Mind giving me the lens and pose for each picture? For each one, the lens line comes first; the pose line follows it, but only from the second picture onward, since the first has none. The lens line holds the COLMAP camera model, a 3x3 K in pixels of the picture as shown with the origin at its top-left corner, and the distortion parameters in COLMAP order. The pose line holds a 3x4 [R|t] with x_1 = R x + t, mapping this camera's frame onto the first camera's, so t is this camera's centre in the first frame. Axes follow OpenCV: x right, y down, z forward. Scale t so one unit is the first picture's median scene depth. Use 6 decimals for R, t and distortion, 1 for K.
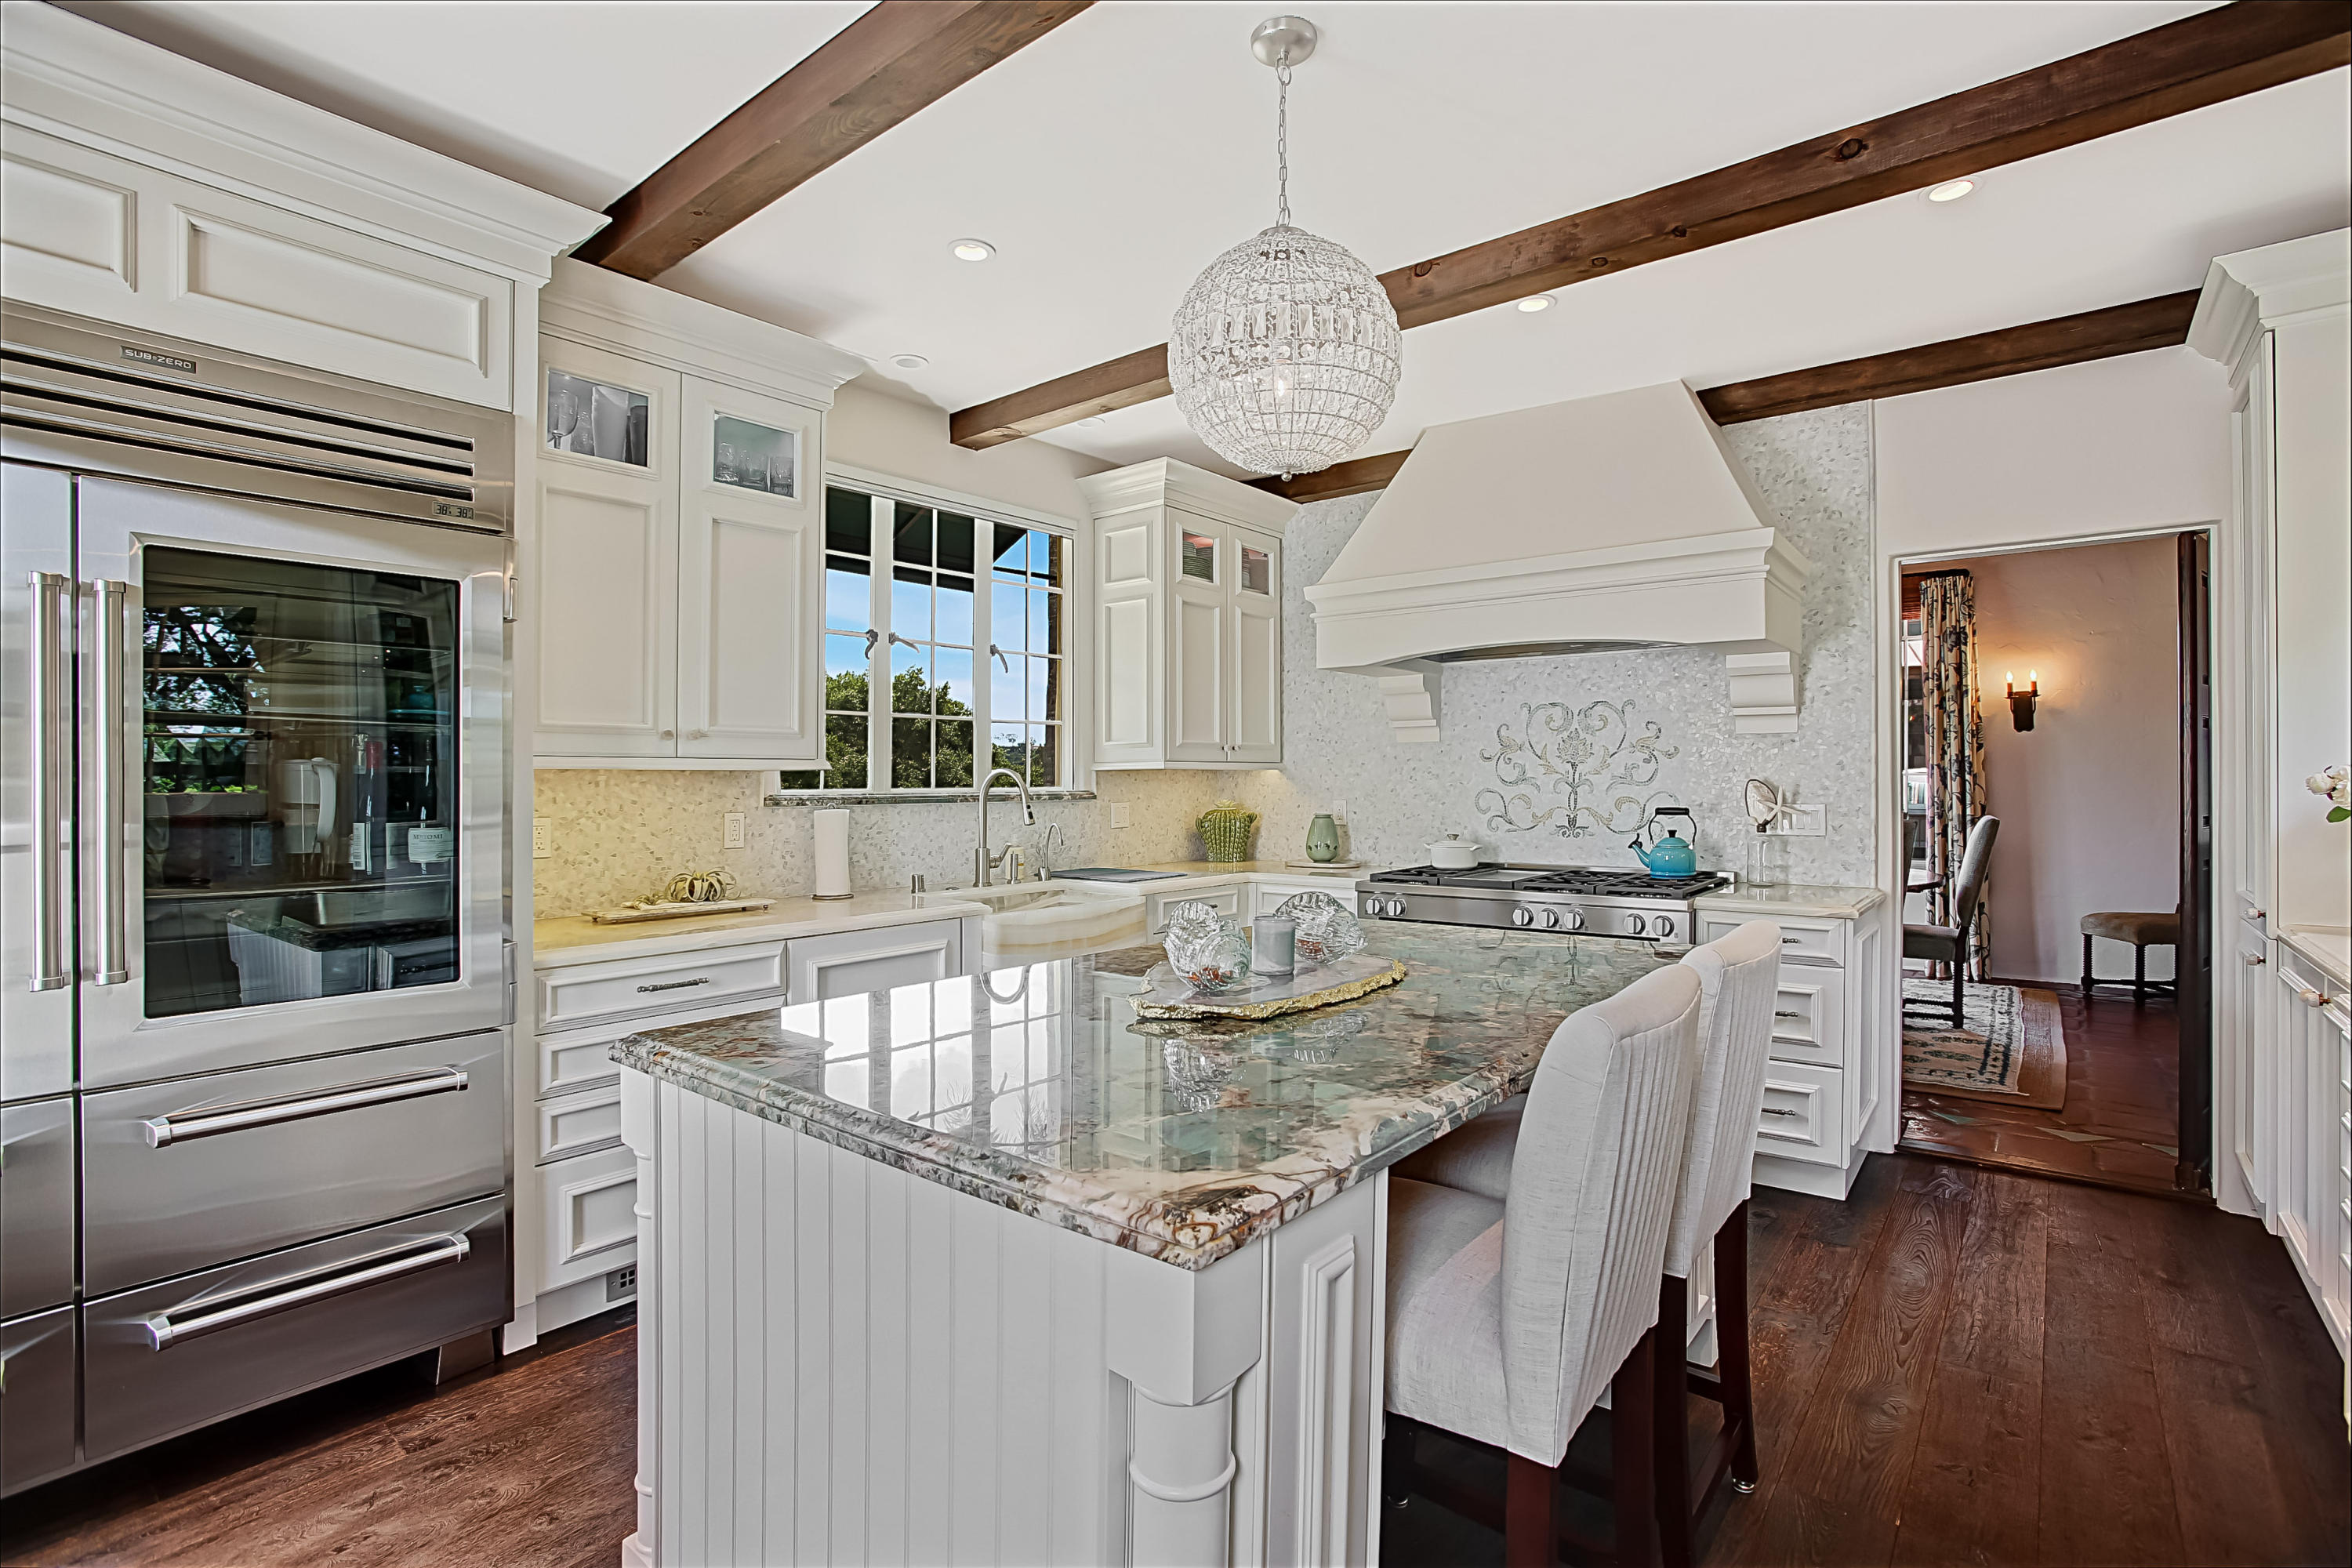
lens RADIAL K [[1117.4, 0, 1181.5], [0, 1117.4, 780.4], [0, 0, 1]] dist [-0.012489, 0.000856]
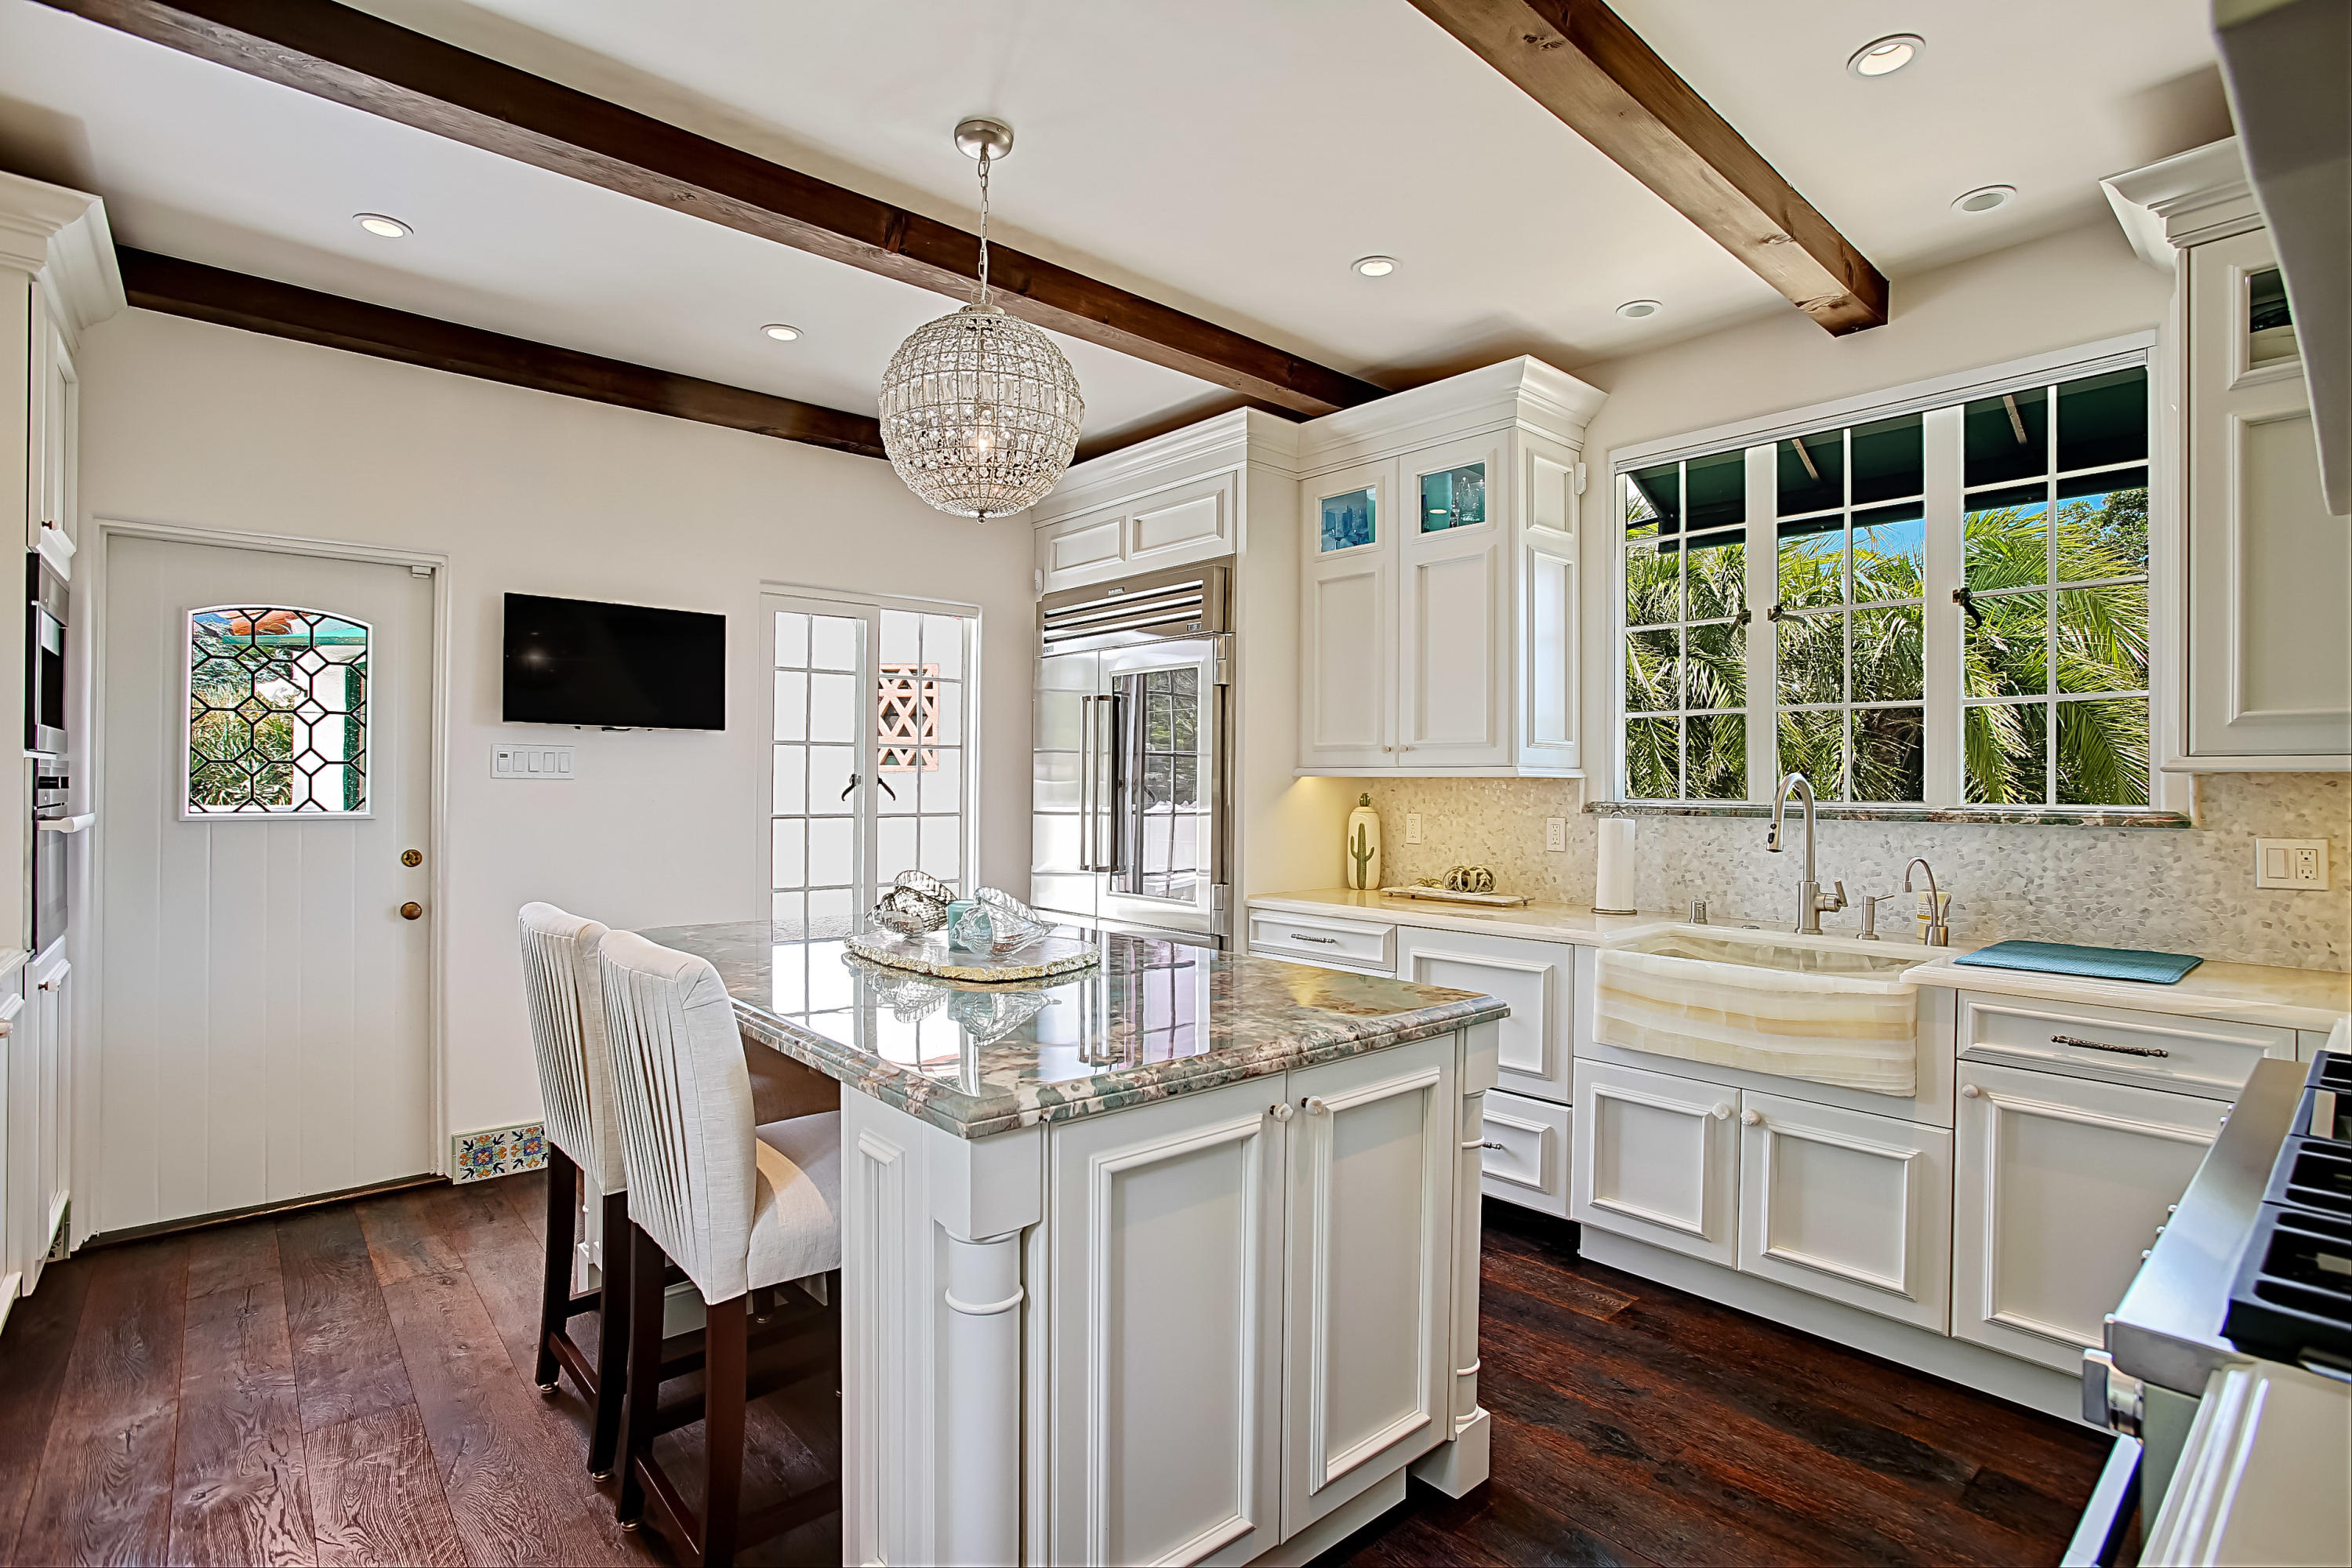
lens RADIAL K [[1117.4, 0, 1172.9], [0, 1117.4, 780.3], [0, 0, 1]] dist [-0.012489, 0.000856]
pose [[-0.128133, -0.000005, -0.991757, 0.679499], [-0.009704, 0.999952, 0.001249, -0.004267], [0.991710, 0.009784, -0.128127, 0.764540]]
